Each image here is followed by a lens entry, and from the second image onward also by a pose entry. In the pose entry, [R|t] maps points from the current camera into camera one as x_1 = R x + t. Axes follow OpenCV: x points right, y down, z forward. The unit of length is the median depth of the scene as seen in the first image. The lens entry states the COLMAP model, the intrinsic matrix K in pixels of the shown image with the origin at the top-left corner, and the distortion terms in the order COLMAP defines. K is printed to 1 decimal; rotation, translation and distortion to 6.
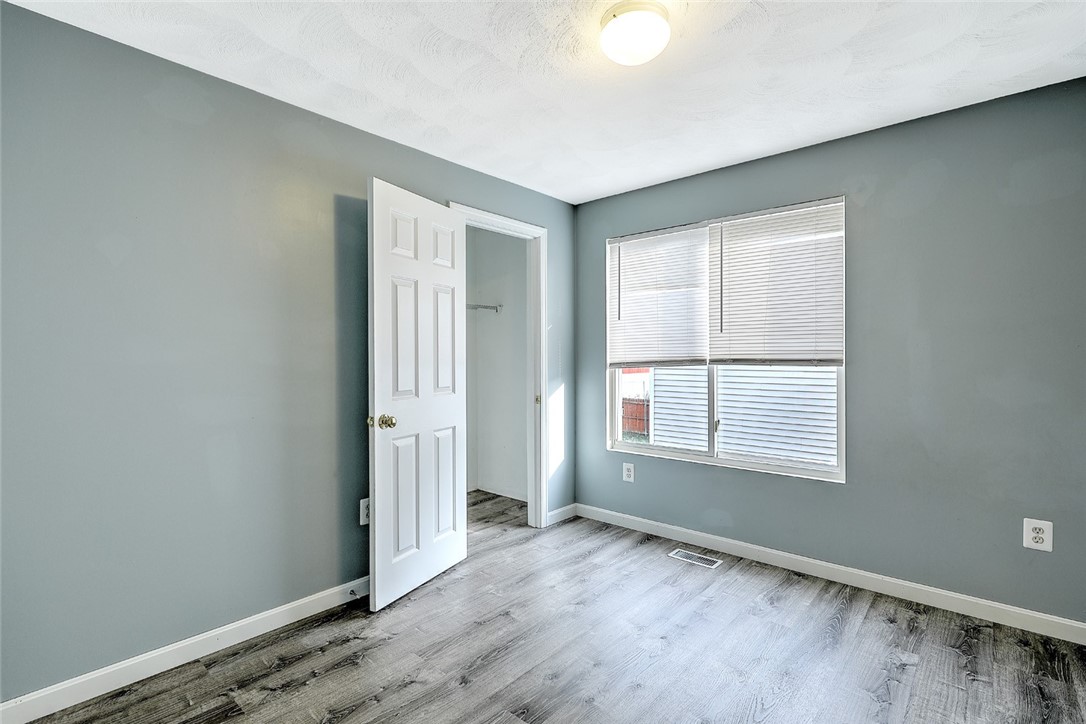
lens RADIAL K [[510.3, 0, 544.9], [0, 510.3, 359.4], [0, 0, 1]] dist [0.001995, -0.000231]
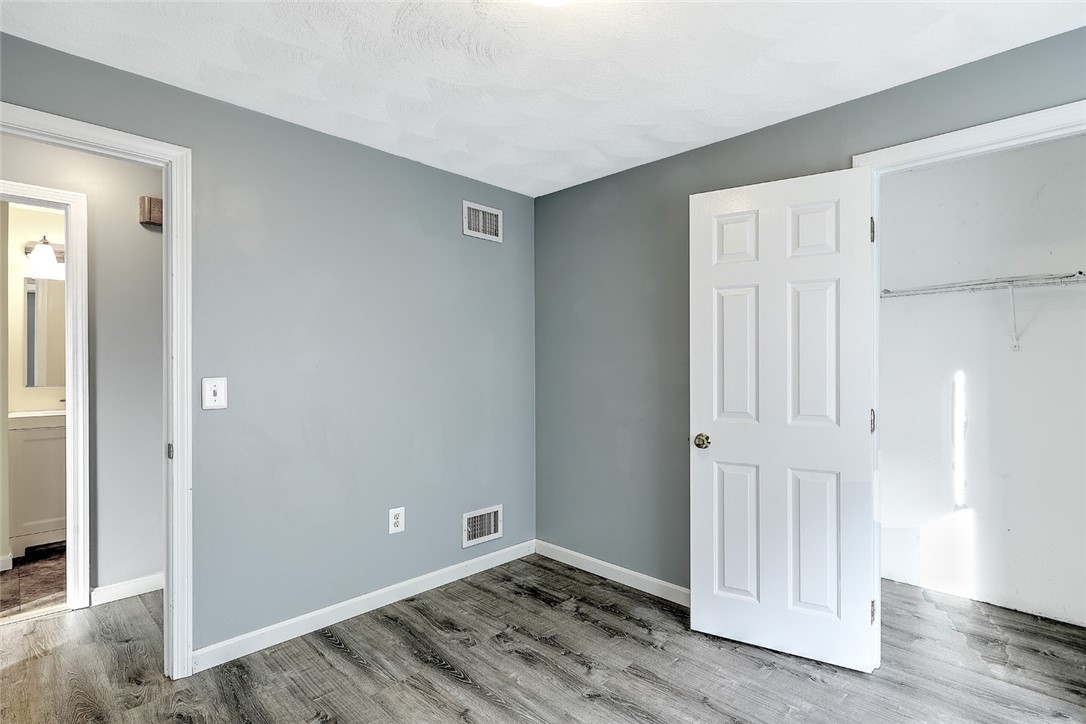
lens RADIAL K [[532.8, 0, 544.9], [0, 532.8, 363.0], [0, 0, 1]] dist [0.002018, 0.001462]
pose [[-0.052935, 0.004146, -0.998589, 0.794569], [-0.000290, 0.999991, 0.004167, -0.033401], [0.998598, 0.000510, -0.052933, 0.846229]]
